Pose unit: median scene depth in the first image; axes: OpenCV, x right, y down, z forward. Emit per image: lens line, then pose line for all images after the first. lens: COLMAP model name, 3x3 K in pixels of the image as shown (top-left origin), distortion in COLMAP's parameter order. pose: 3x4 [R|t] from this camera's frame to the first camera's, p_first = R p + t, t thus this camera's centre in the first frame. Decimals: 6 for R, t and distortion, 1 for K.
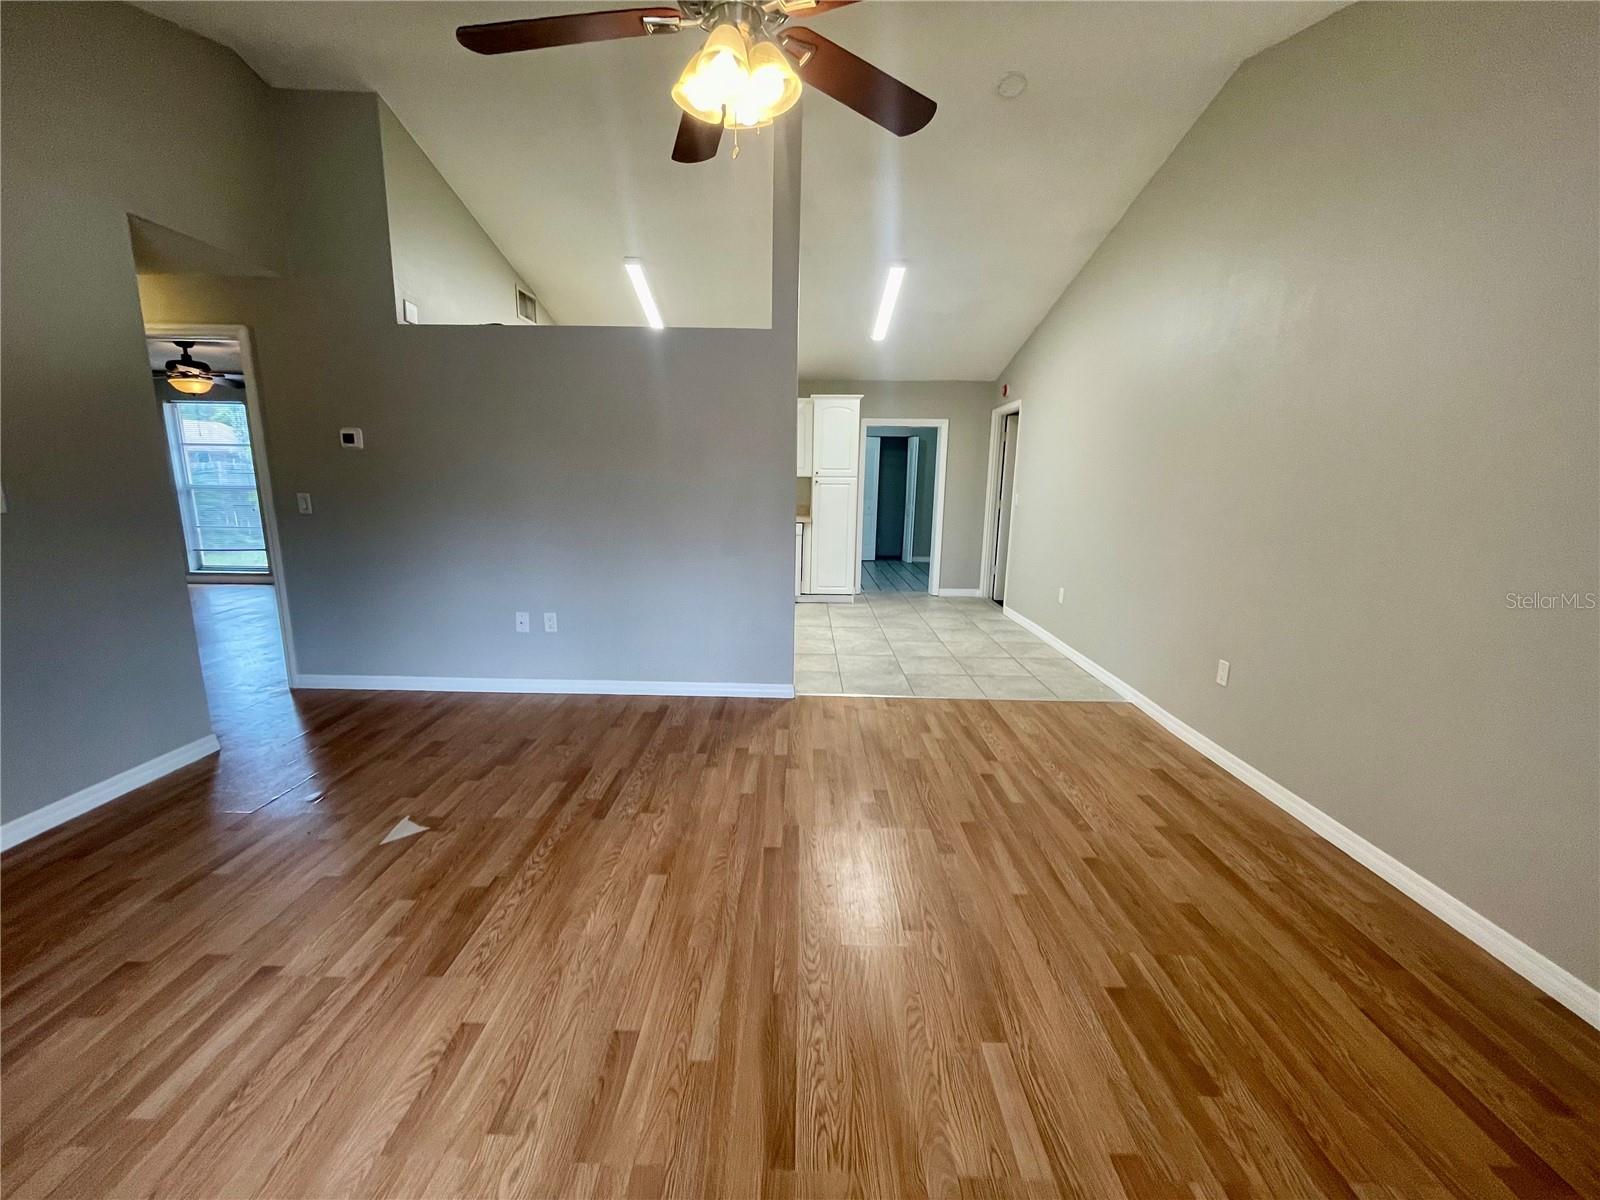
lens RADIAL K [[649.5, 0, 781.5], [0, 649.5, 602.0], [0, 0, 1]] dist [-0.002943, 0.000592]
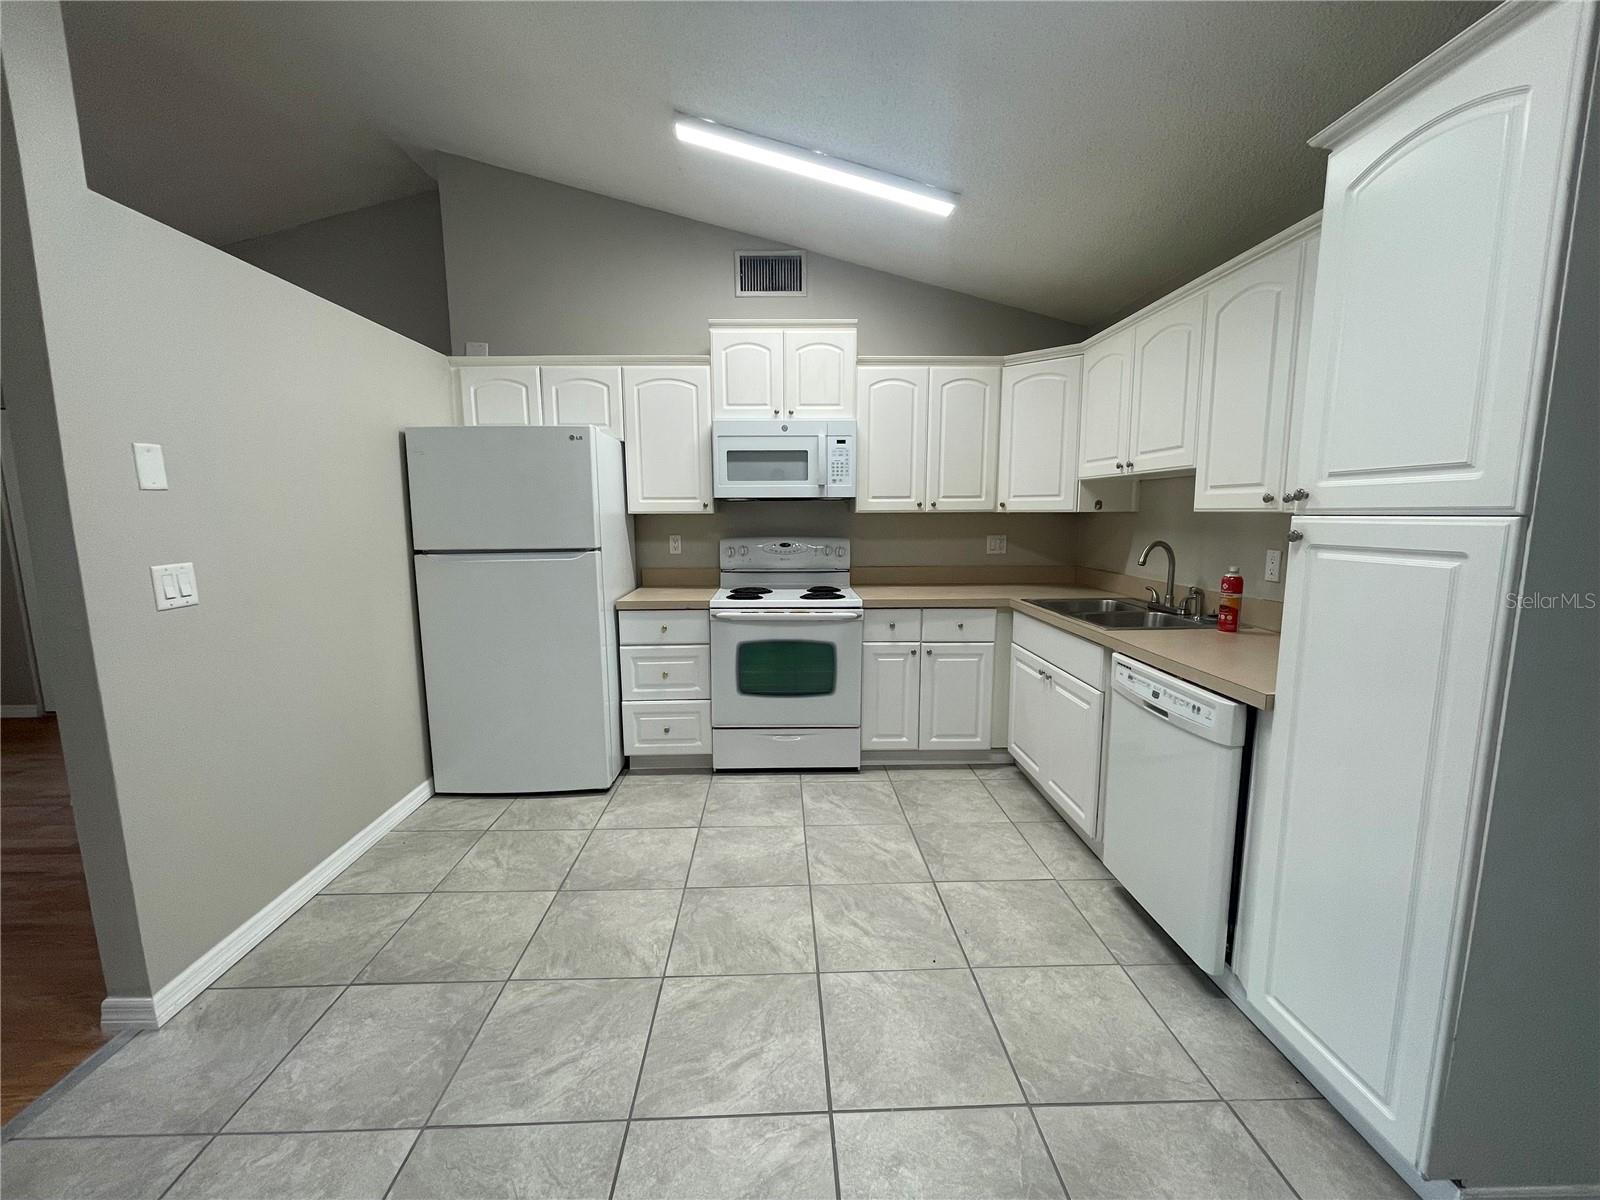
lens RADIAL K [[649.5, 0, 795.4], [0, 649.5, 598.2], [0, 0, 1]] dist [-0.002943, 0.000592]
pose [[0.060157, 0.122665, -0.990623, 0.436642], [-0.187098, 0.976217, 0.109519, -0.261719], [0.980498, 0.178755, 0.081676, 1.366003]]
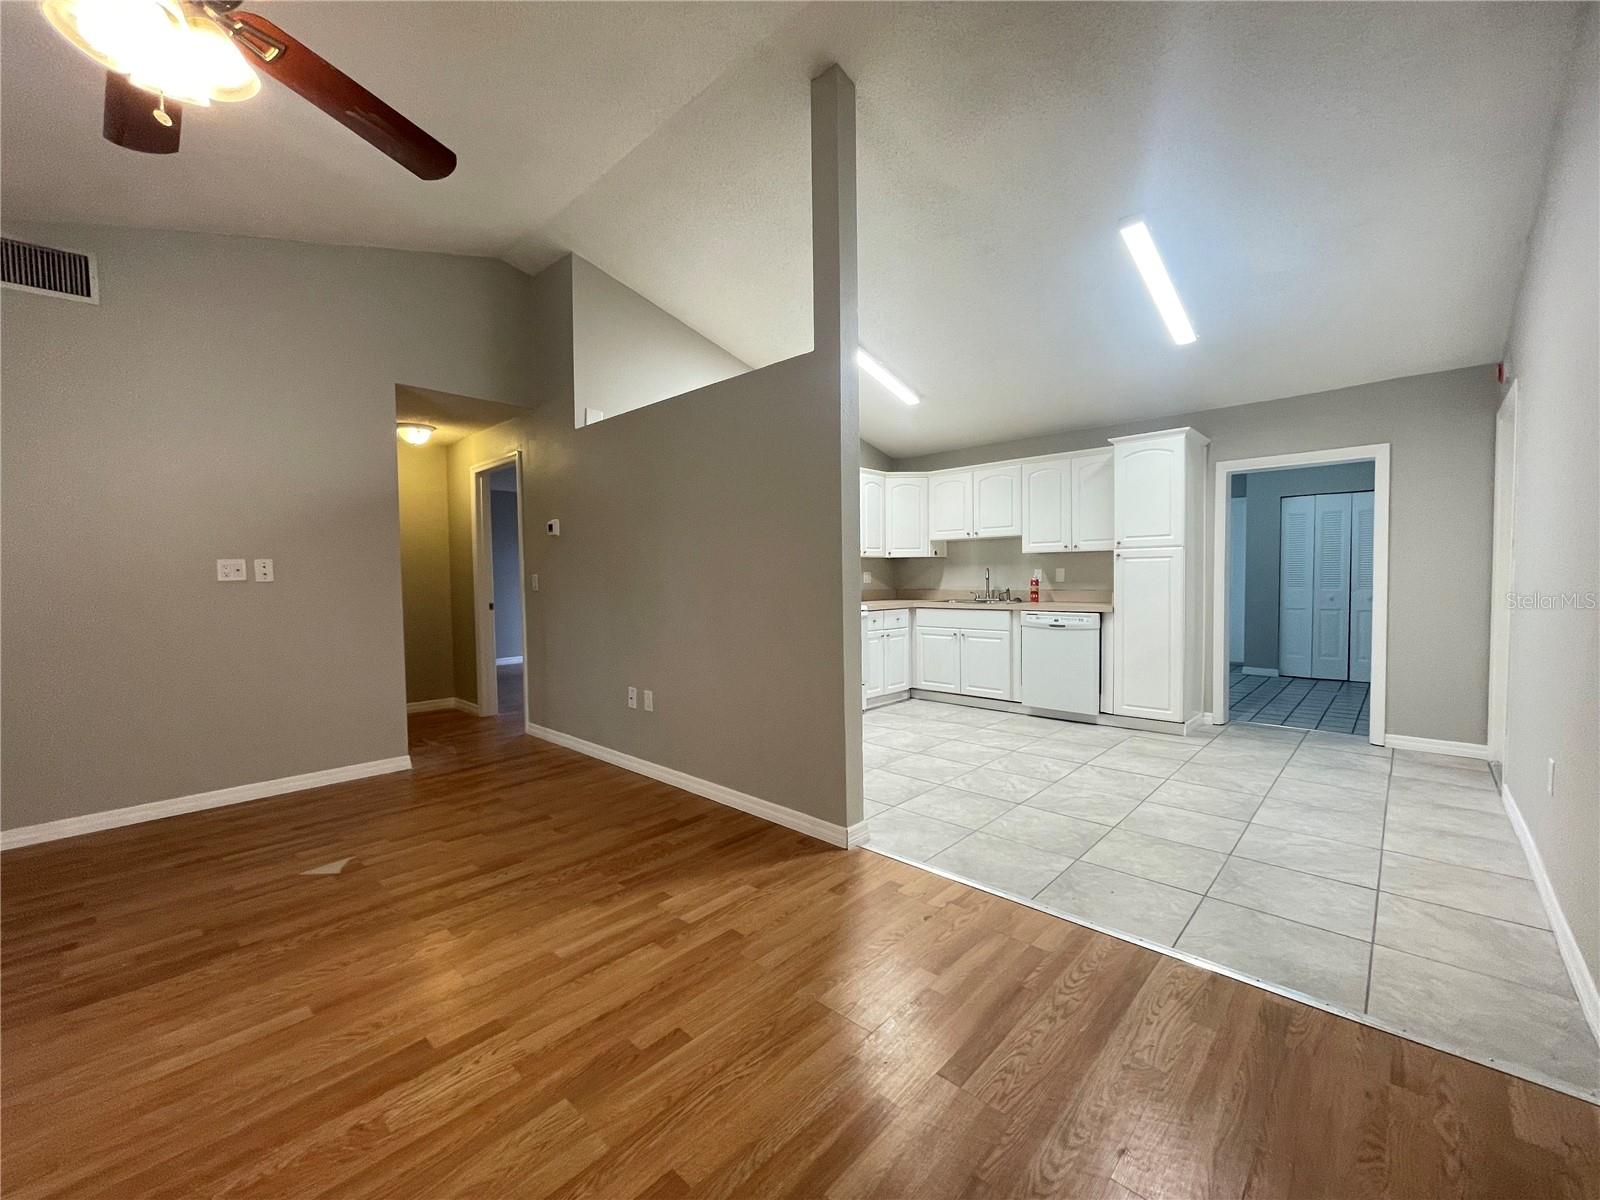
lens RADIAL K [[649.5, 0, 788.6], [0, 649.5, 600.1], [0, 0, 1]] dist [-0.002943, 0.000592]
pose [[0.741297, 0.004730, -0.671161, 0.439423], [-0.107769, 0.987839, -0.112069, -0.030091], [0.662469, 0.155407, 0.732792, 0.409660]]
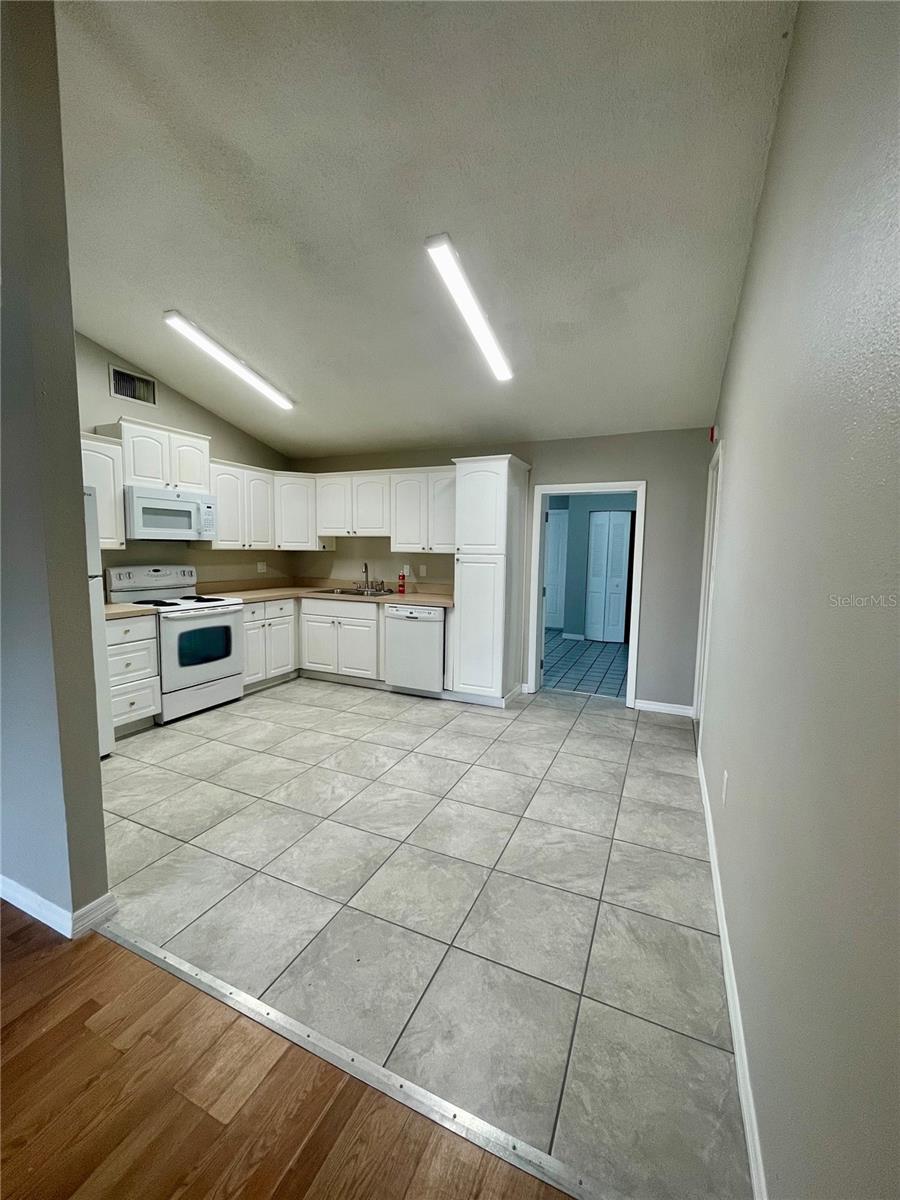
lens RADIAL K [[487.1, 0, 448.3], [0, 487.1, 595.5], [0, 0, 1]] dist [-0.002943, 0.000592]
pose [[0.921849, 0.041790, -0.385290, 0.476919], [-0.080186, 0.993224, -0.084123, -0.141789], [0.379164, 0.108443, 0.918953, 0.703000]]
